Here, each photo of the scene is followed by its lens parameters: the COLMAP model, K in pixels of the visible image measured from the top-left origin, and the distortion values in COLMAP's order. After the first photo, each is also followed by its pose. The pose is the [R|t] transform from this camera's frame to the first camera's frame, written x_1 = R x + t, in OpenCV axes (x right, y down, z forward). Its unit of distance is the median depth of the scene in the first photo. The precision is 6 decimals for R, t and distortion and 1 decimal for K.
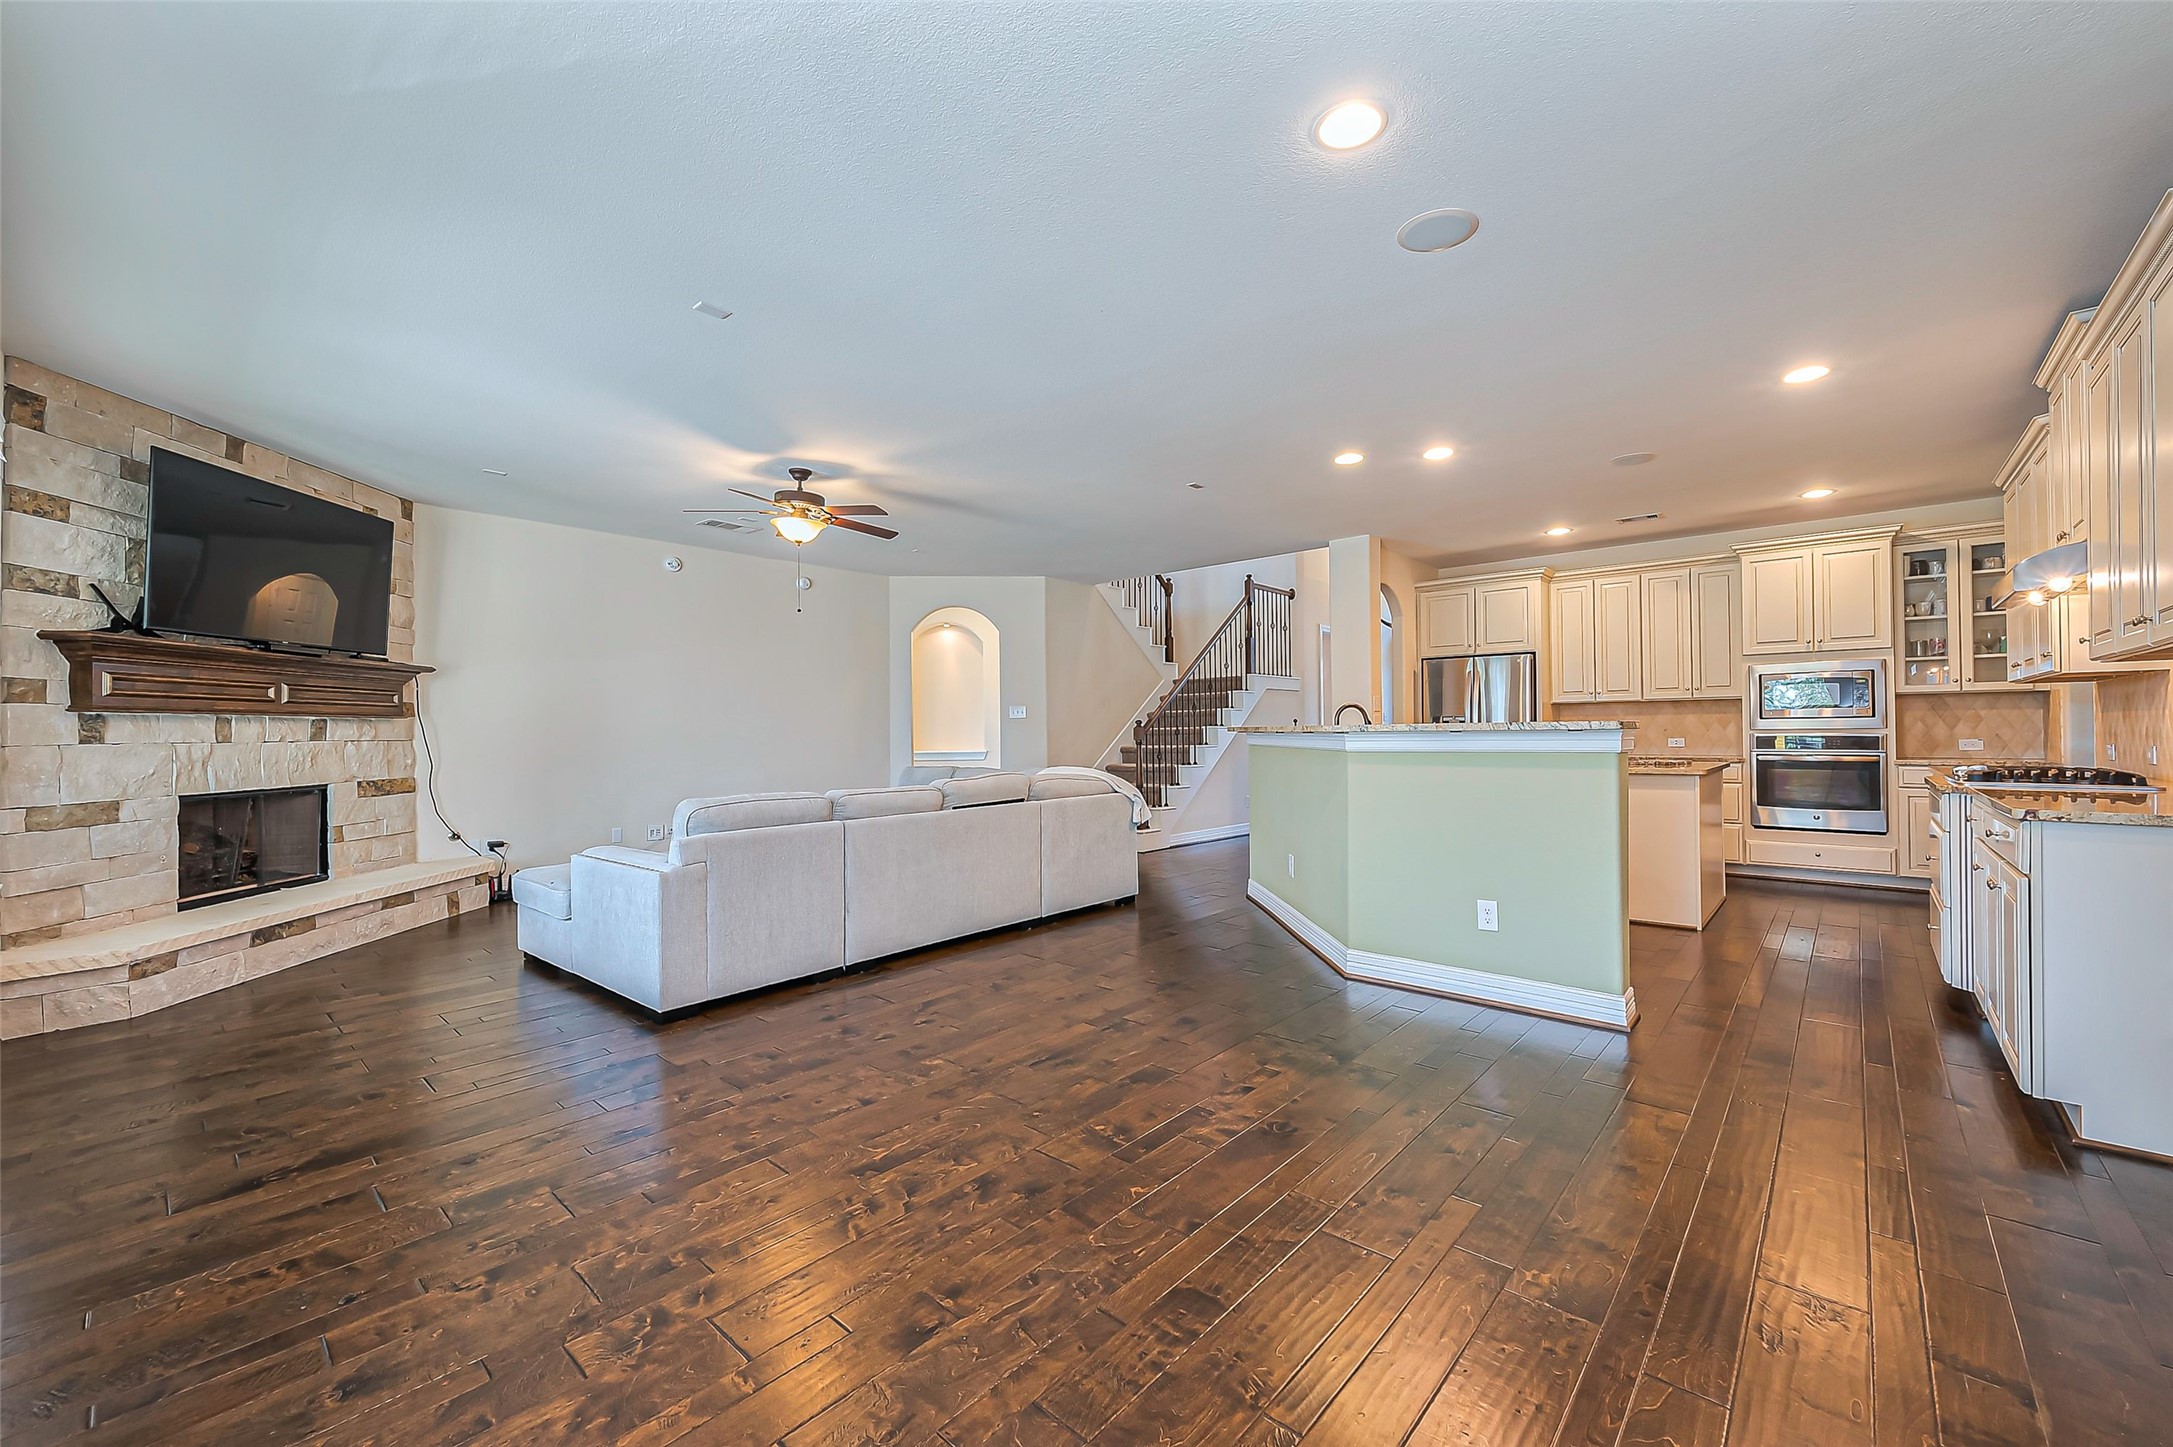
lens RADIAL K [[863.2, 0, 1086.5], [0, 863.2, 723.5], [0, 0, 1]] dist [-0.001906, -0.000311]
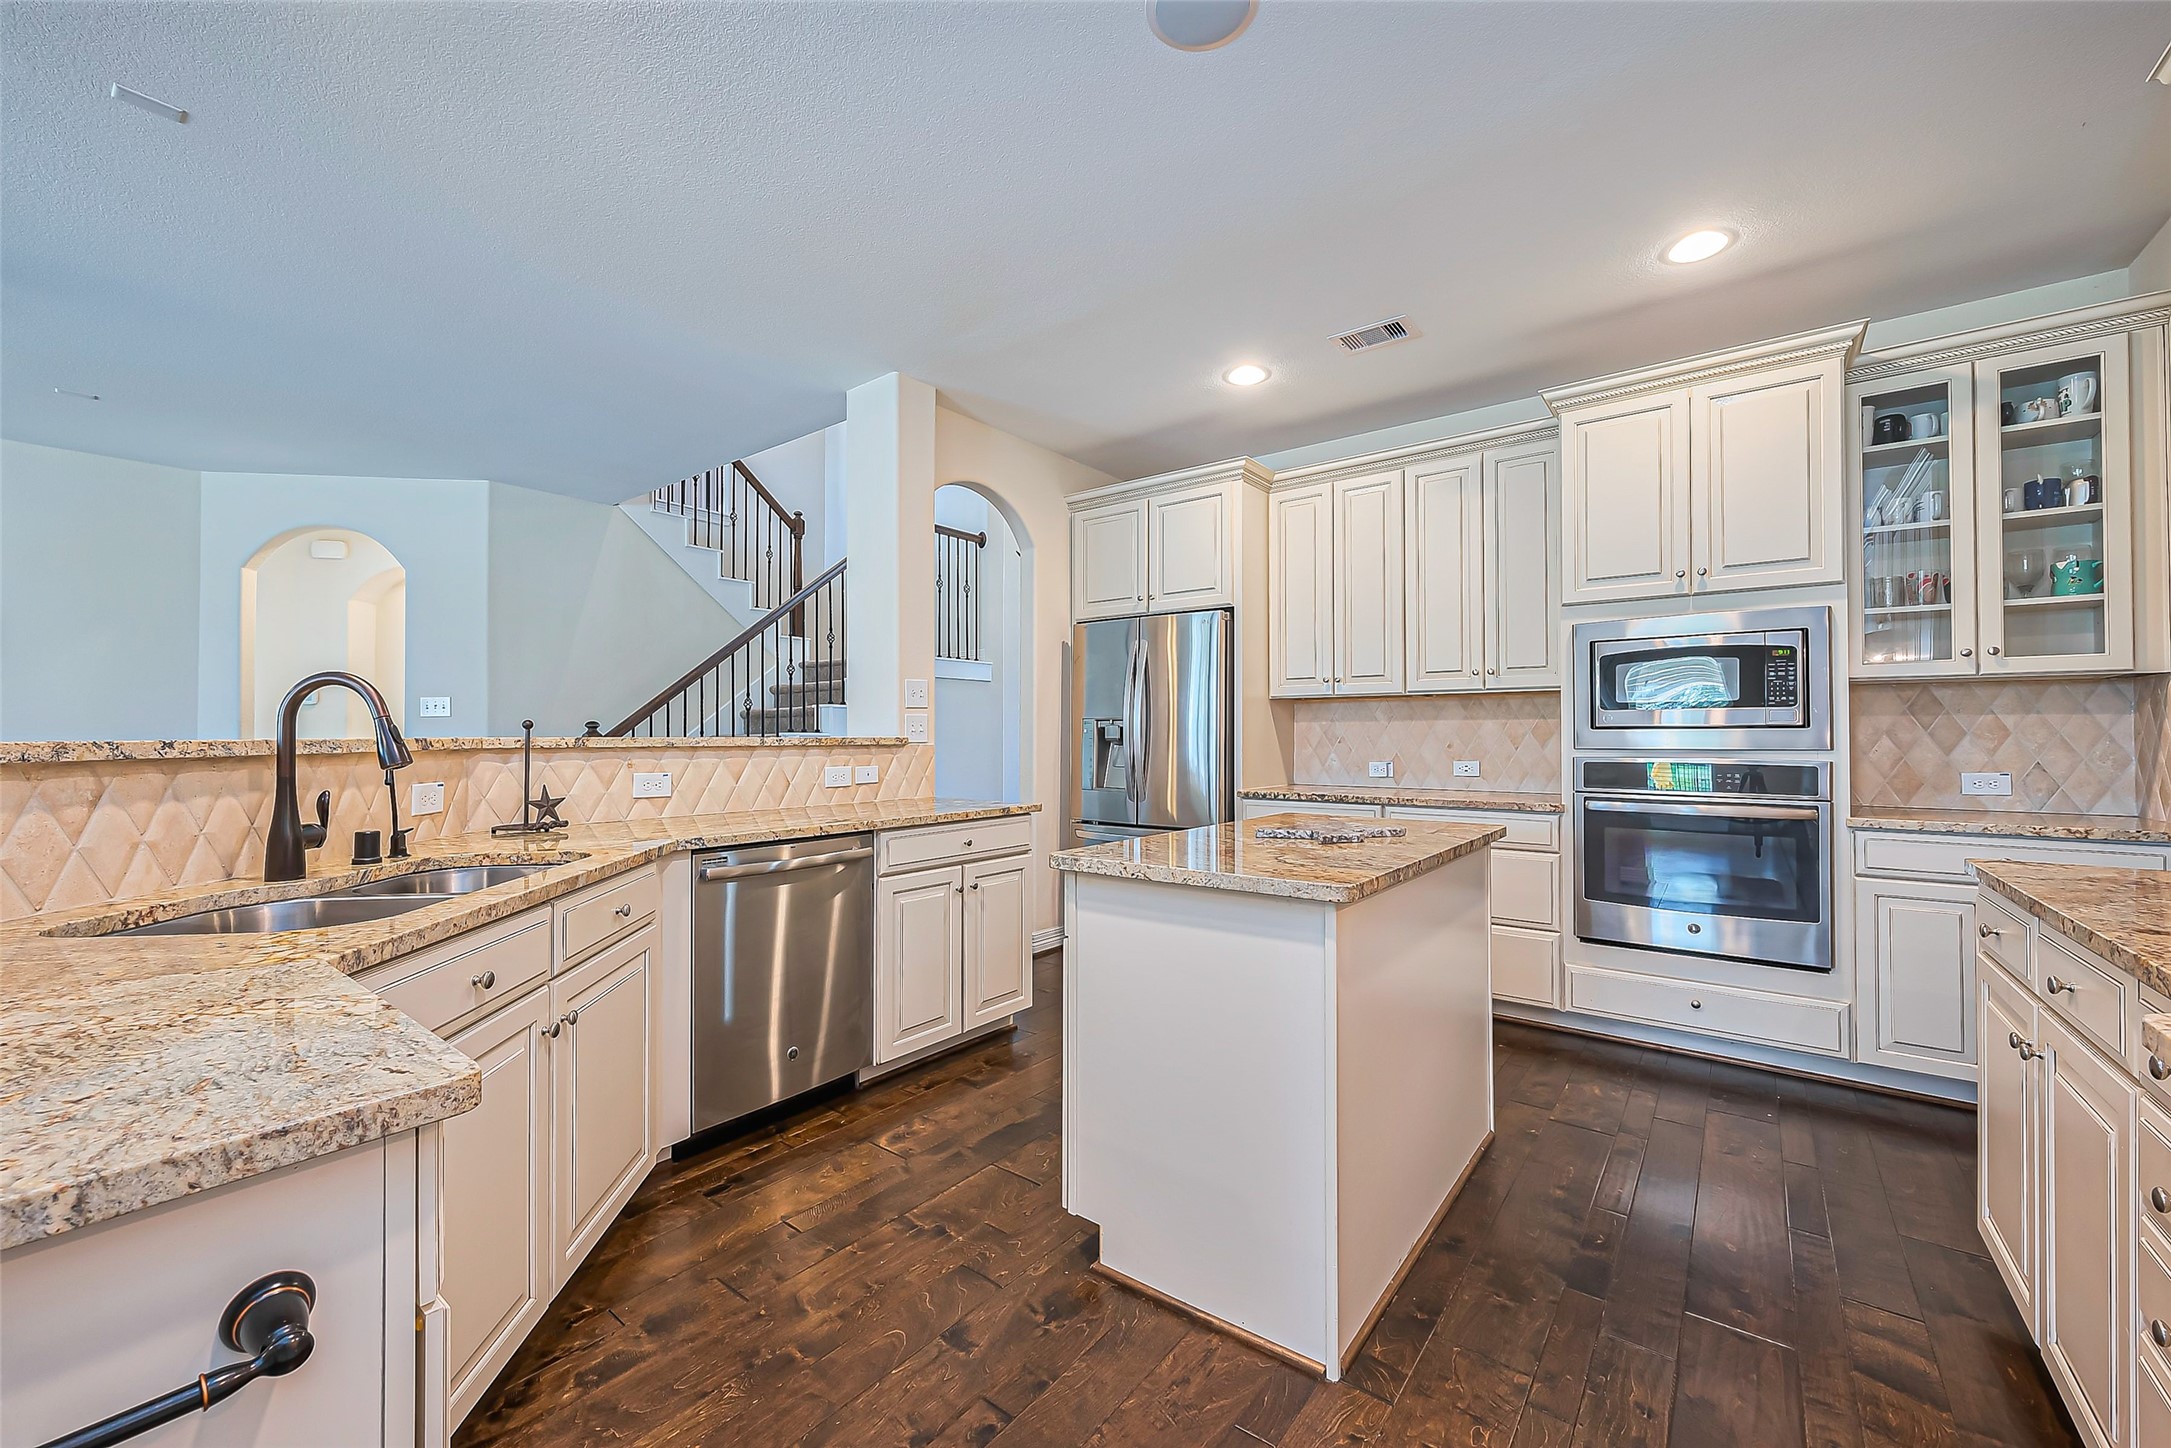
lens RADIAL K [[862.4, 0, 1085.5], [0, 862.4, 724.0], [0, 0, 1]] dist [-0.001906, -0.000311]
pose [[0.997391, 0.008786, 0.071653, 0.463454], [-0.008598, 0.999959, -0.002931, -0.004198], [-0.071676, 0.002307, 0.997425, 0.533008]]
